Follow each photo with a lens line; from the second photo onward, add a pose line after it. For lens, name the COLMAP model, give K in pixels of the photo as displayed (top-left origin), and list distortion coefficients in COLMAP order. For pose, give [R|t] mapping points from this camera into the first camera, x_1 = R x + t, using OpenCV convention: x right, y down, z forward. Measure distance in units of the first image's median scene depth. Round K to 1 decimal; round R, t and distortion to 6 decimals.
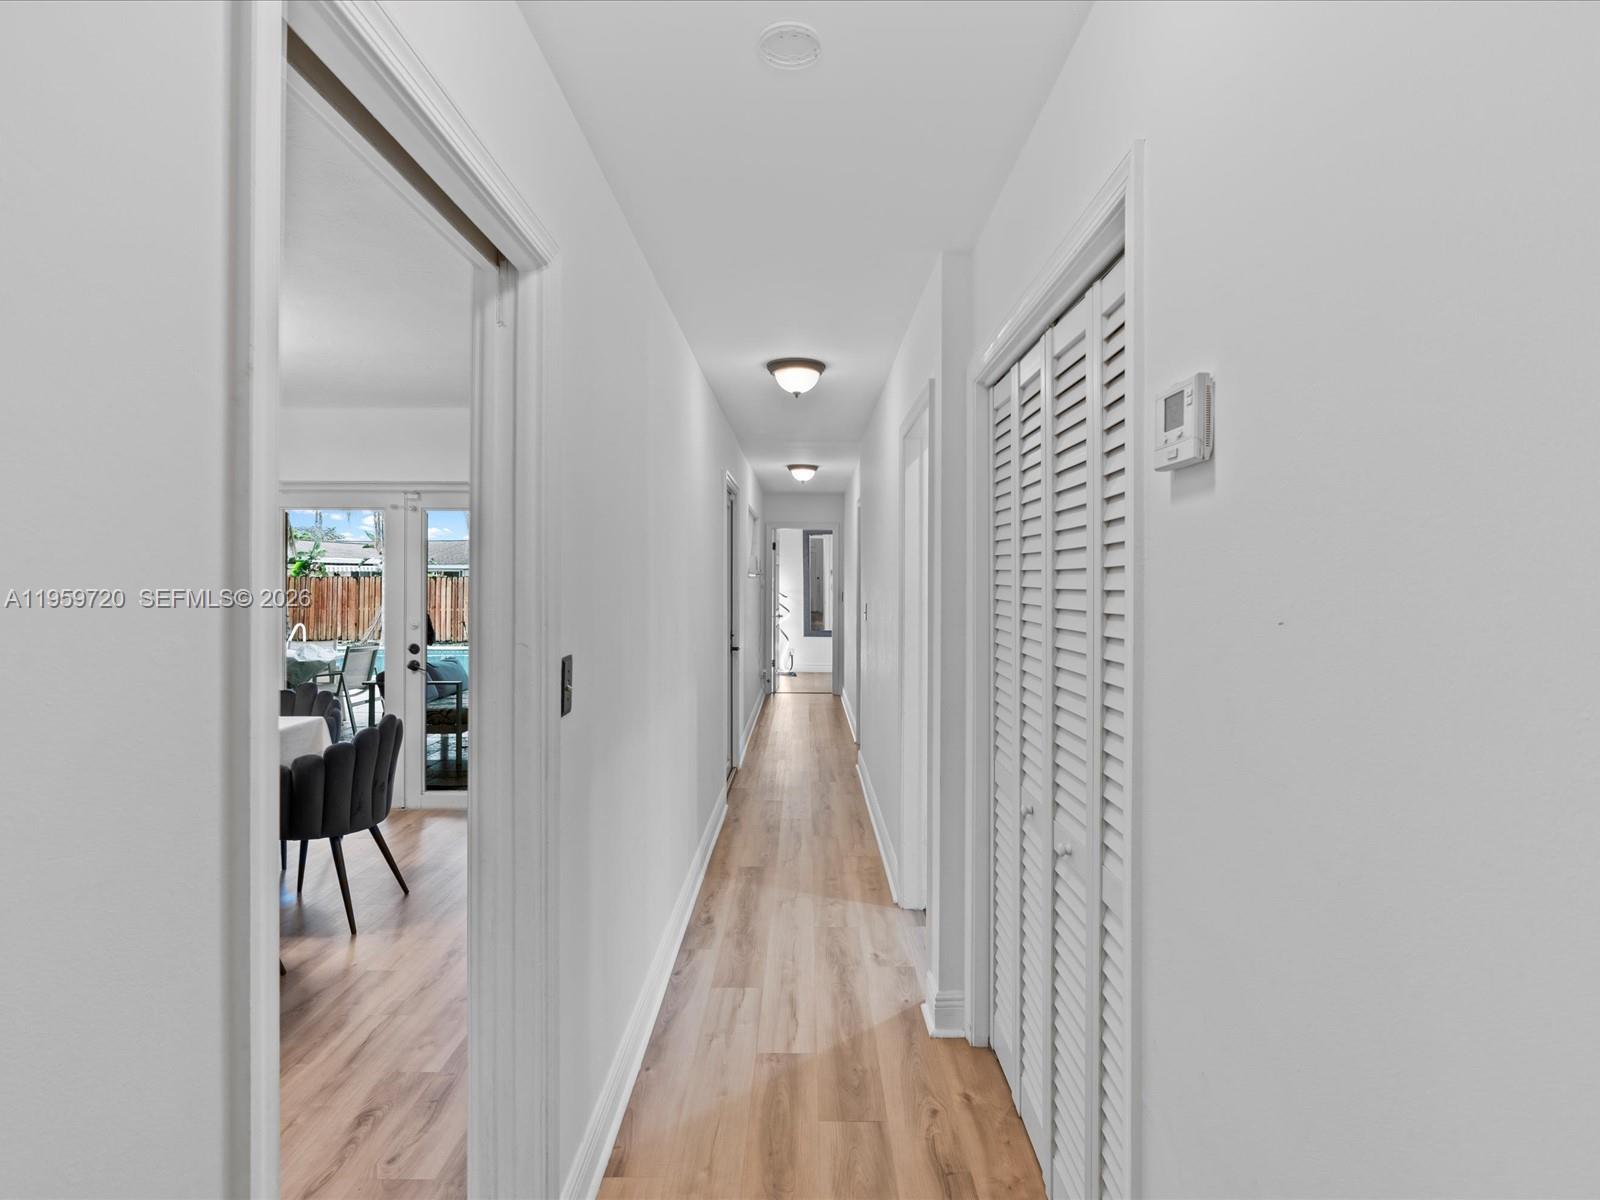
lens RADIAL K [[820.5, 0, 805.1], [0, 820.5, 572.0], [0, 0, 1]] dist [-0.012782, -0.000235]
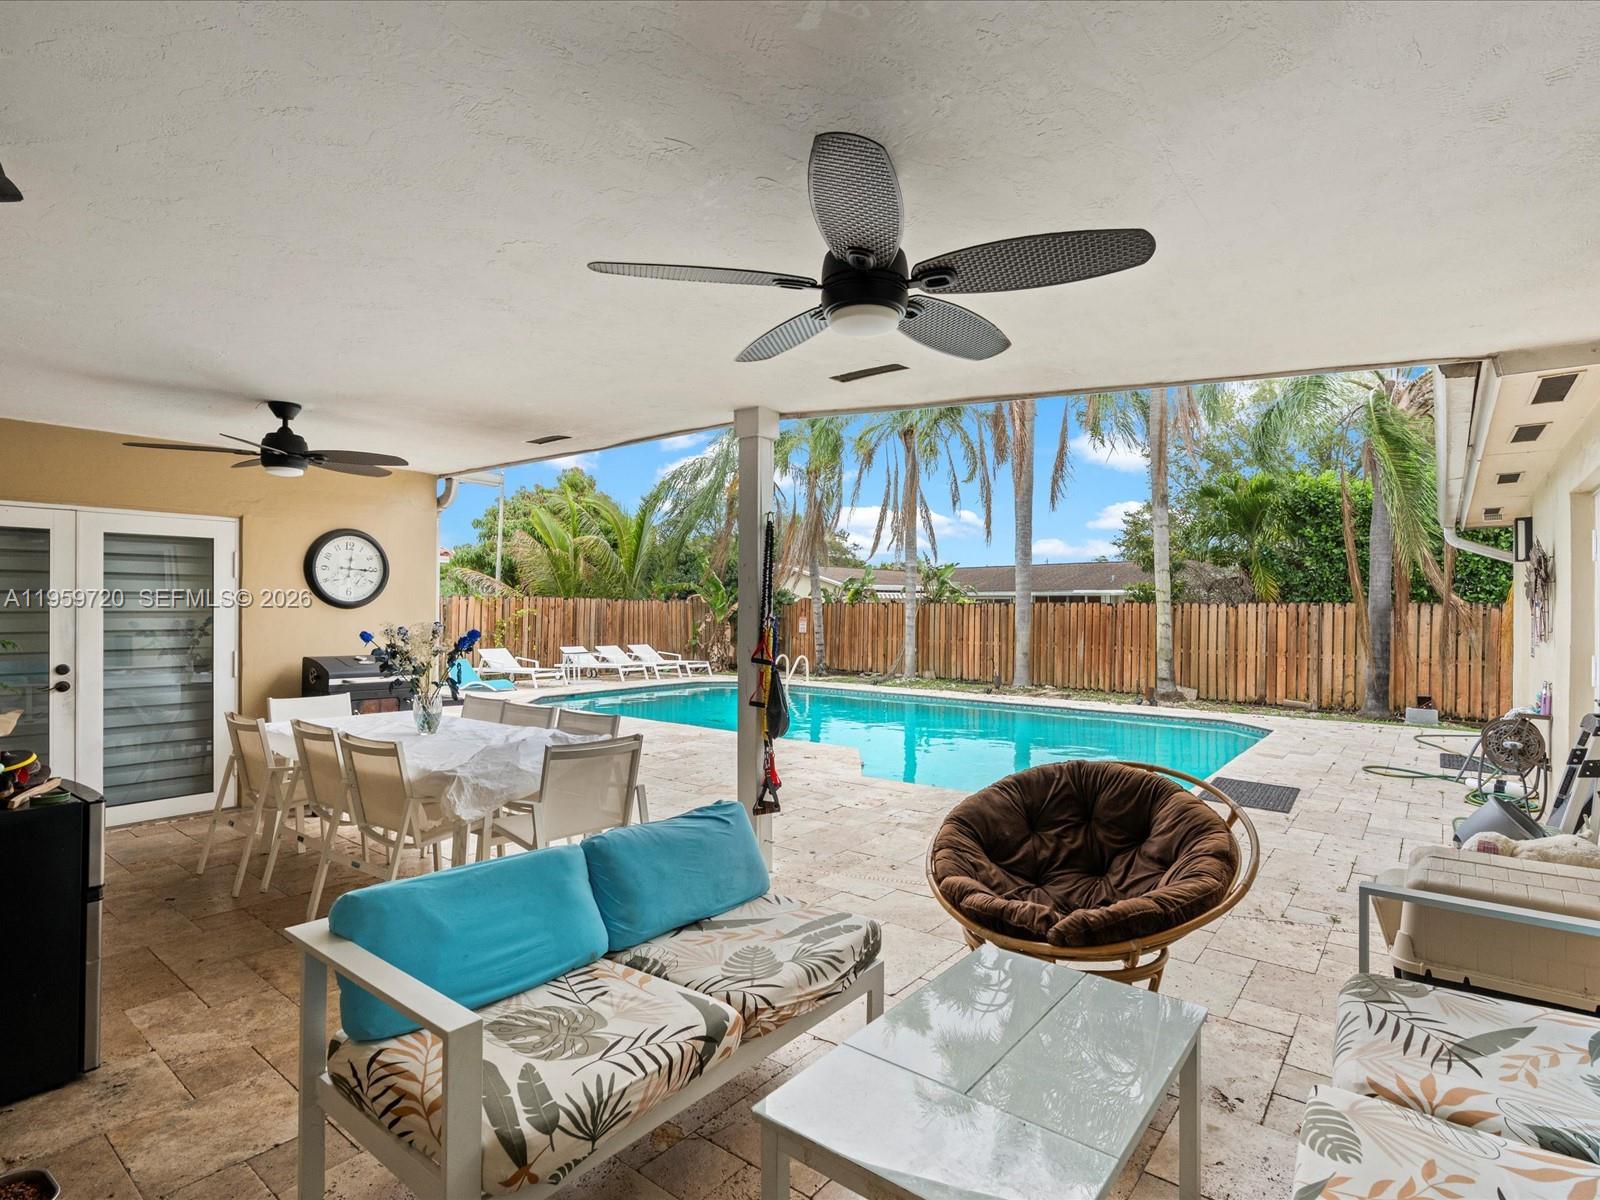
lens RADIAL K [[820.5, 0, 795.3], [0, 820.5, 605.4], [0, 0, 1]] dist [-0.012782, -0.000235]
pose [[0.775649, 0.002925, -0.631158, -0.161283], [0.000387, 0.999987, 0.005110, 0.010543], [0.631165, -0.004208, 0.775637, 0.734844]]
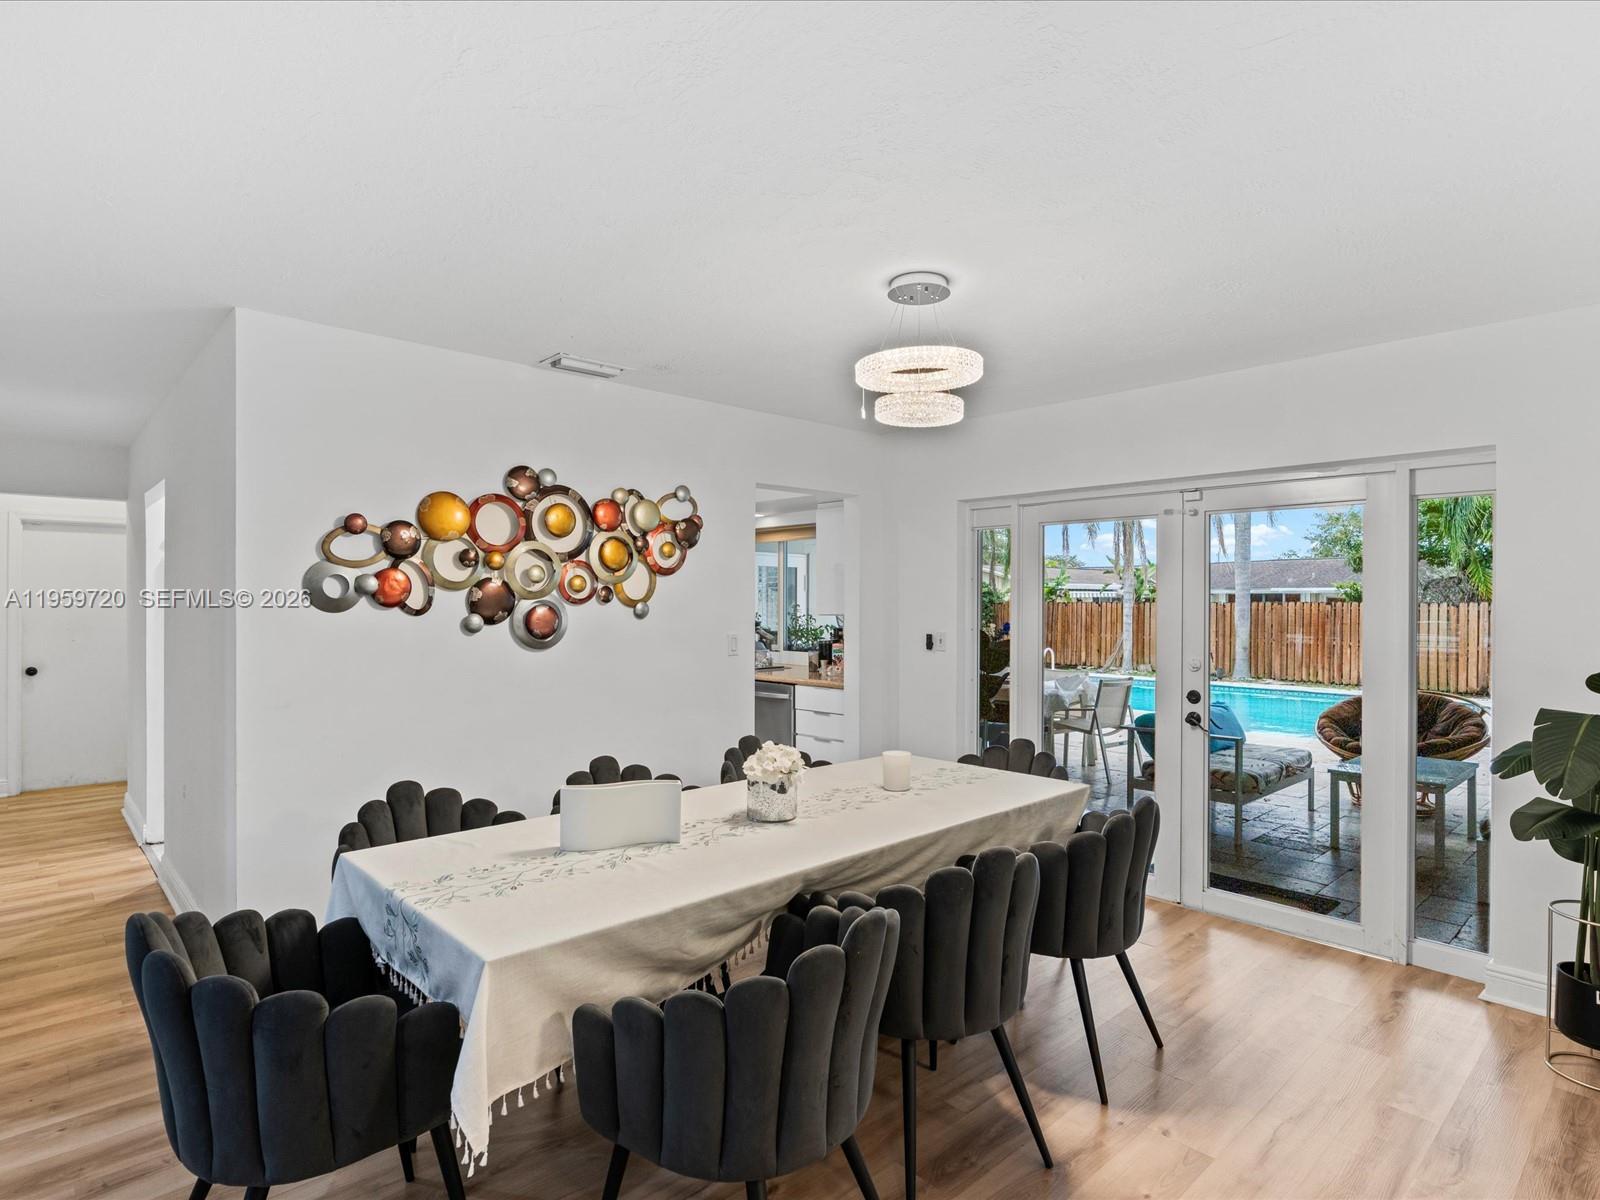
lens RADIAL K [[863.4, 0, 808.9], [0, 863.4, 601.7], [0, 0, 1]] dist [-0.005122, 0.000156]
pose [[0.680310, 0.000766, -0.732924, -0.075610], [0.002651, 0.999990, 0.003506, 0.000801], [0.732920, -0.004328, 0.680301, 0.109191]]
